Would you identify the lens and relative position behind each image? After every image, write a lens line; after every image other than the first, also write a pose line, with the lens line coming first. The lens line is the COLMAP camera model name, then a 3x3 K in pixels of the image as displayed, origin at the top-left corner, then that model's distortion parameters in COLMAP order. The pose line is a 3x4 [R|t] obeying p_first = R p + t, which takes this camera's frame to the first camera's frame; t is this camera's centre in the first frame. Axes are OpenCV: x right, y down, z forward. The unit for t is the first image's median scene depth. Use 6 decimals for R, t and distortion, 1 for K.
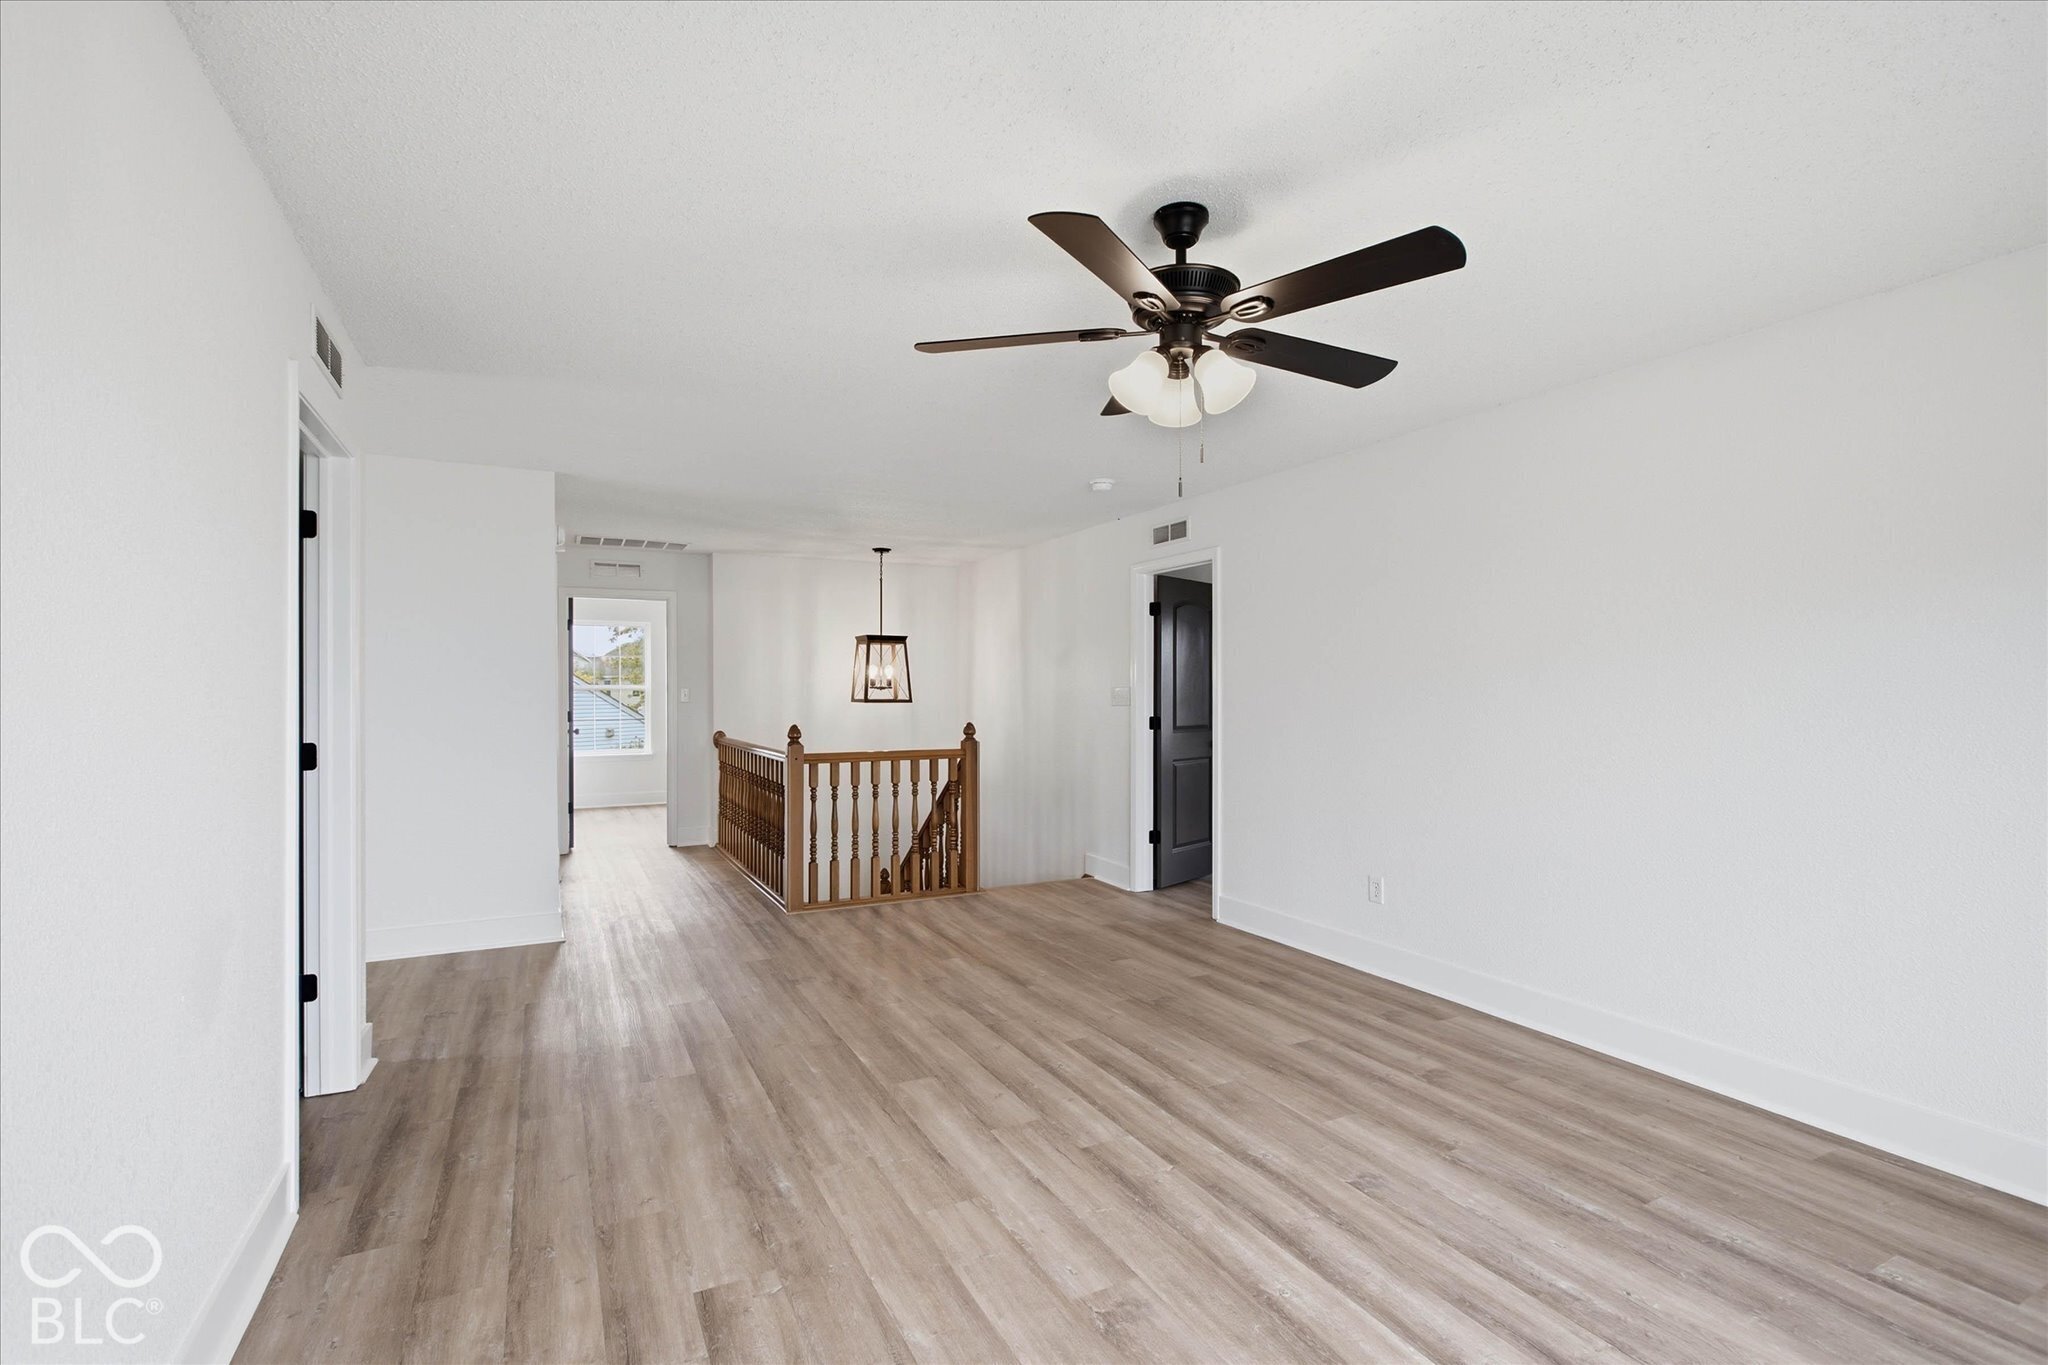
lens RADIAL K [[938.9, 0, 1024.8], [0, 938.9, 684.5], [0, 0, 1]] dist [-0.009576, 0.003236]
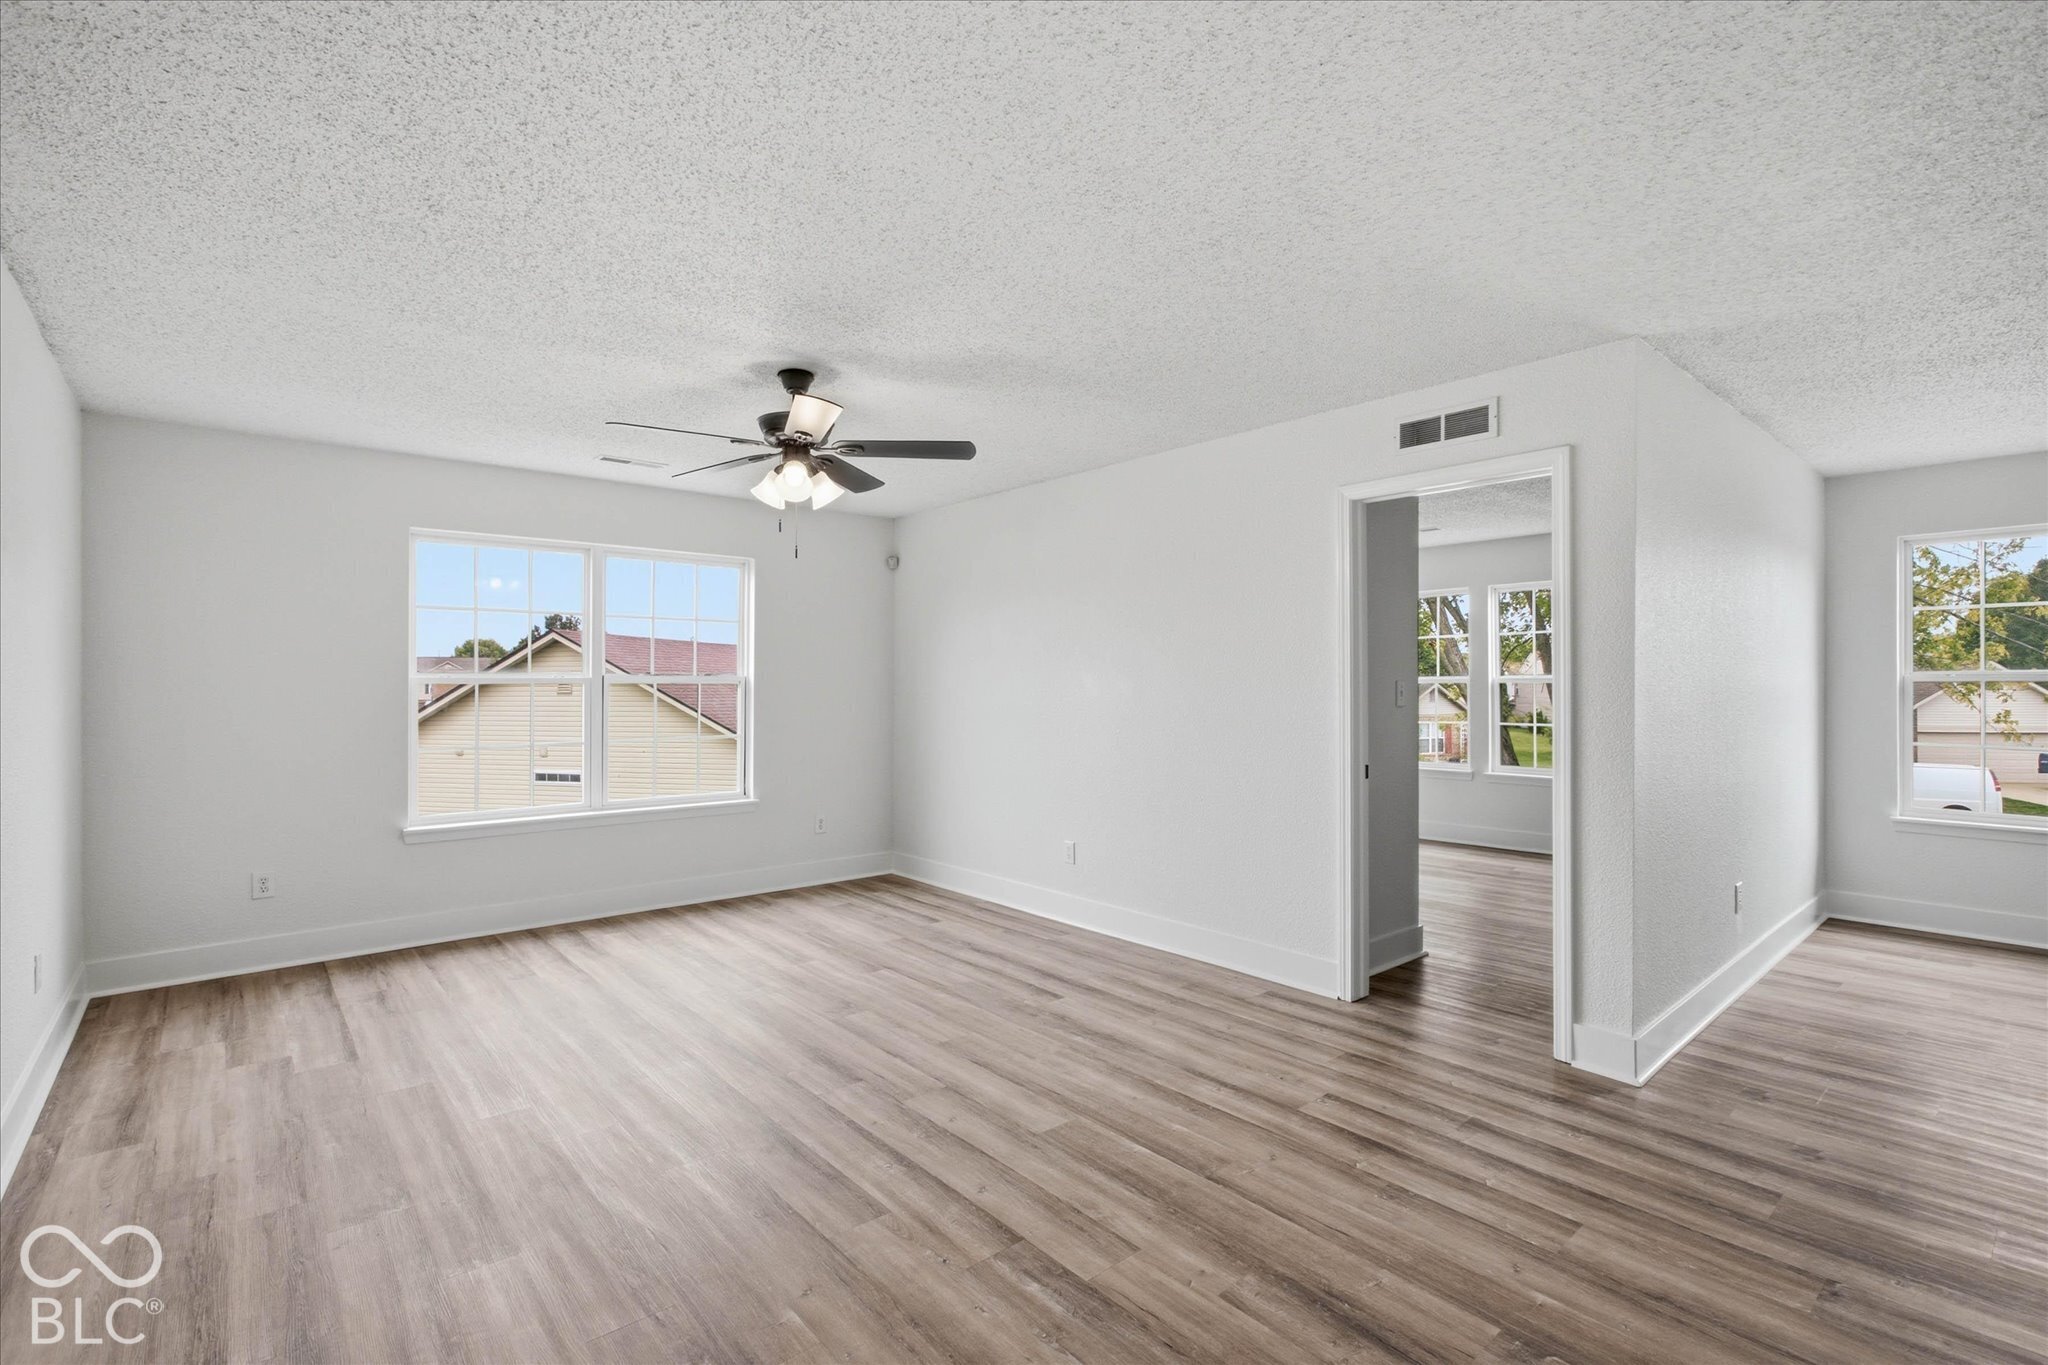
lens RADIAL K [[938.9, 0, 1028.6], [0, 938.9, 689.7], [0, 0, 1]] dist [-0.009576, 0.003236]
pose [[-0.971754, 0.003698, -0.235966, 0.121758], [0.004033, 0.999991, -0.000936, 0.013119], [0.235960, -0.001862, -0.971761, 2.001894]]
